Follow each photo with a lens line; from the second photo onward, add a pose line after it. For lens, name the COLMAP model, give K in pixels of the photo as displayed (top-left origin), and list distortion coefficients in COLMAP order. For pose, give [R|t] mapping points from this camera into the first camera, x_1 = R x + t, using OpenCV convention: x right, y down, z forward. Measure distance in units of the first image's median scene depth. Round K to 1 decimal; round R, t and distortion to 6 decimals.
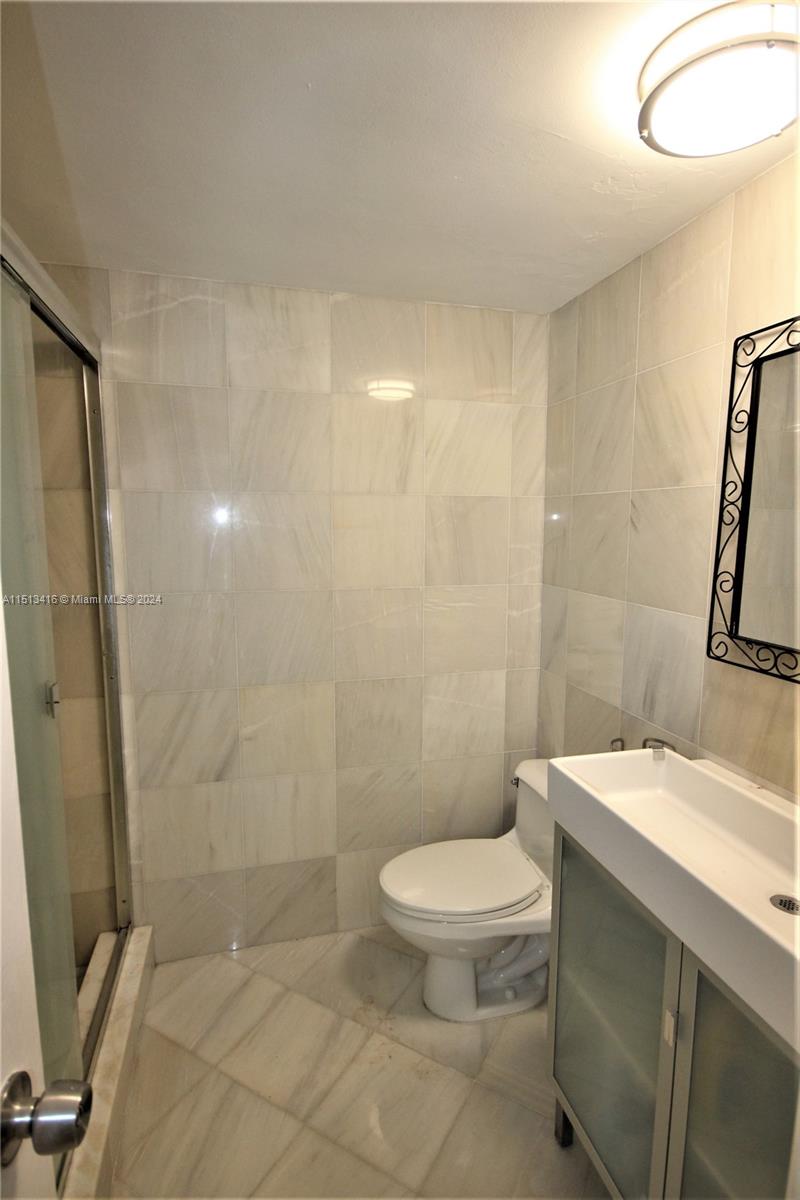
lens RADIAL K [[574.8, 0, 416.3], [0, 574.8, 600.9], [0, 0, 1]] dist [-0.003369, -0.000082]
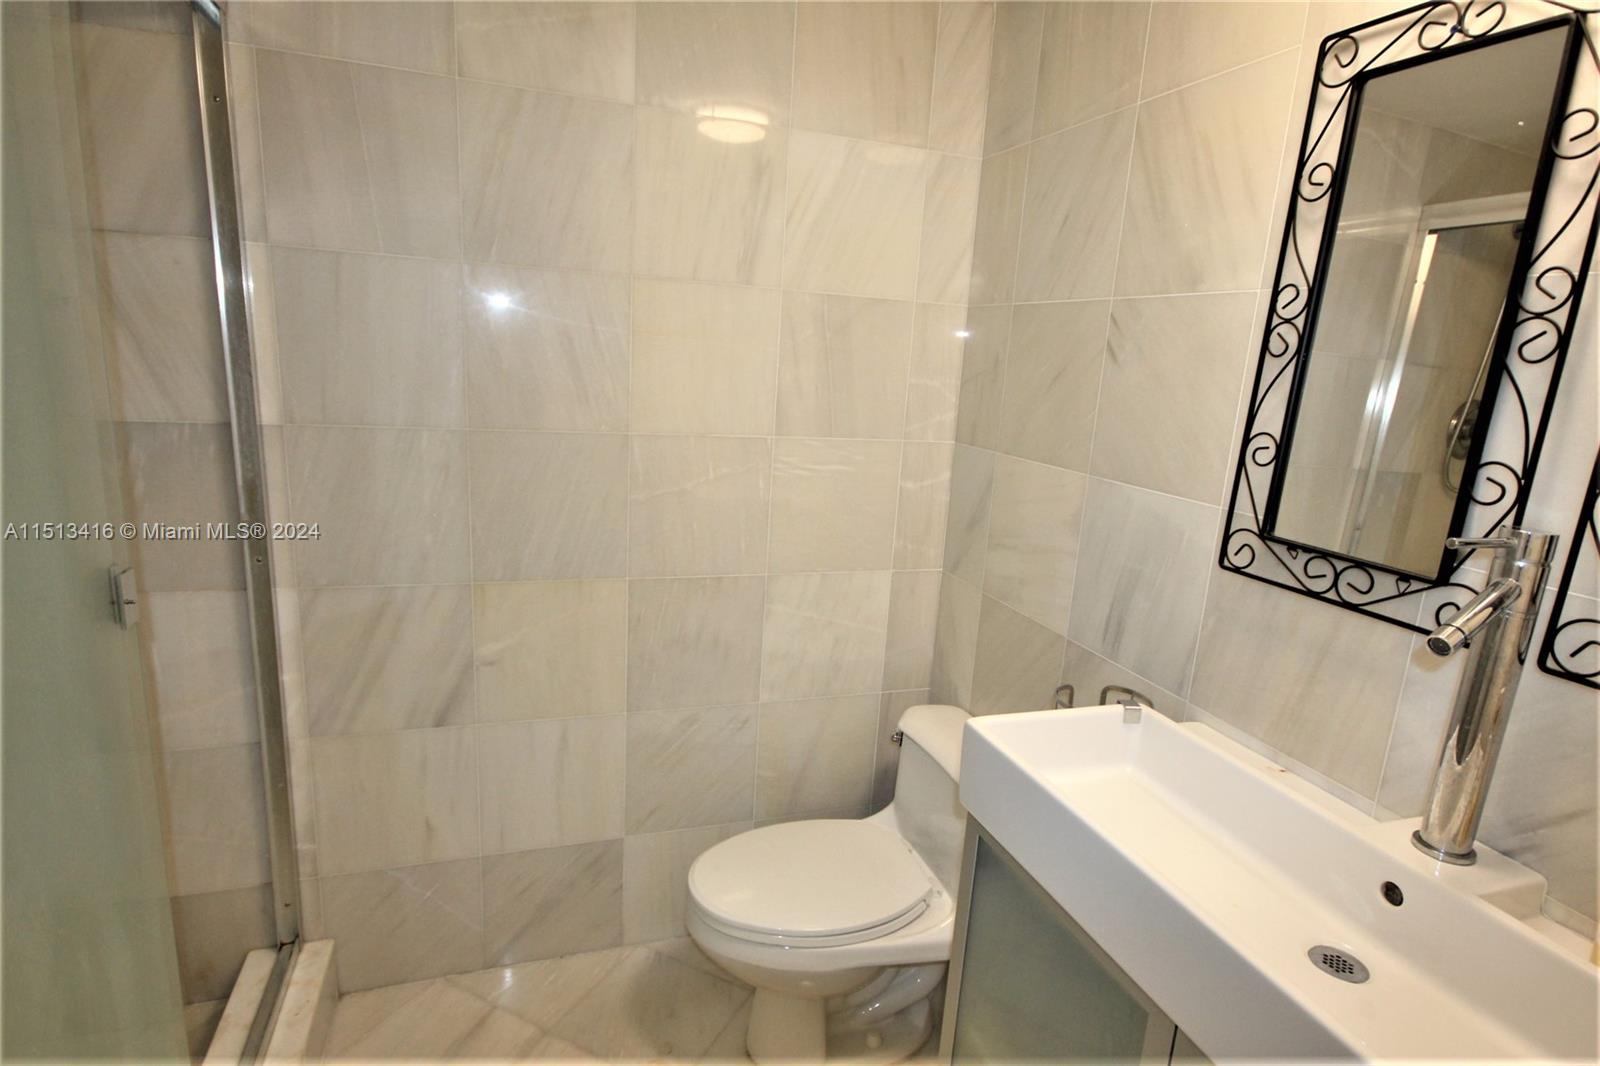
lens RADIAL K [[778.8, 0, 804.9], [0, 778.8, 542.1], [0, 0, 1]] dist [-0.000883, 0.000054]
pose [[0.996486, 0.041415, 0.072811, -0.011136], [-0.048296, 0.994262, 0.095449, 0.007646], [-0.068440, -0.098630, 0.992768, 0.134647]]
